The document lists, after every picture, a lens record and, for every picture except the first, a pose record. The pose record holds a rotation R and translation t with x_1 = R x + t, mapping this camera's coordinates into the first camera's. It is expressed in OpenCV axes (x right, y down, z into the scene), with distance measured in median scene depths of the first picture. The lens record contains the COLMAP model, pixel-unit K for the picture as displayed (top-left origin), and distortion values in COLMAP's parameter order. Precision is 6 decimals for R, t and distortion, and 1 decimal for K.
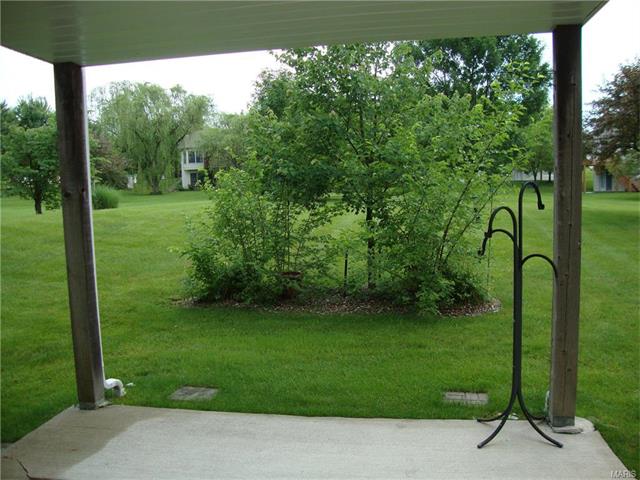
lens RADIAL K [[568.4, 0, 322.5], [0, 568.4, 246.8], [0, 0, 1]] dist [-0.204993, 0.207332]
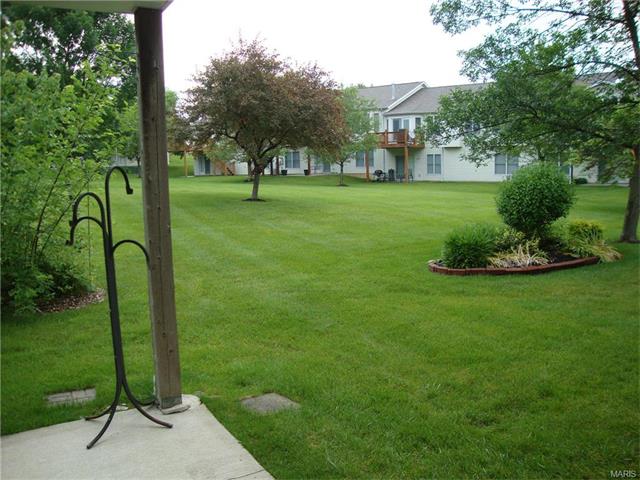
lens RADIAL K [[568.4, 0, 321.9], [0, 568.4, 247.9], [0, 0, 1]] dist [-0.204993, 0.207332]
pose [[0.778381, -0.078692, 0.622841, 0.018848], [0.061526, 0.996899, 0.049061, 0.000112], [-0.624770, 0.000132, 0.780809, 0.007251]]
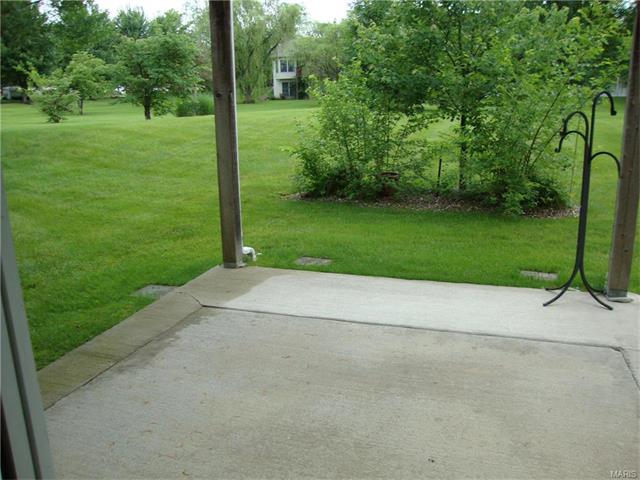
lens RADIAL K [[568.4, 0, 319.6], [0, 568.4, 244.5], [0, 0, 1]] dist [-0.204993, 0.207332]
pose [[0.987064, 0.049529, -0.152483, -0.016583], [-0.026077, 0.988018, 0.152122, 0.022036], [0.158191, -0.146177, 0.976528, -0.131806]]
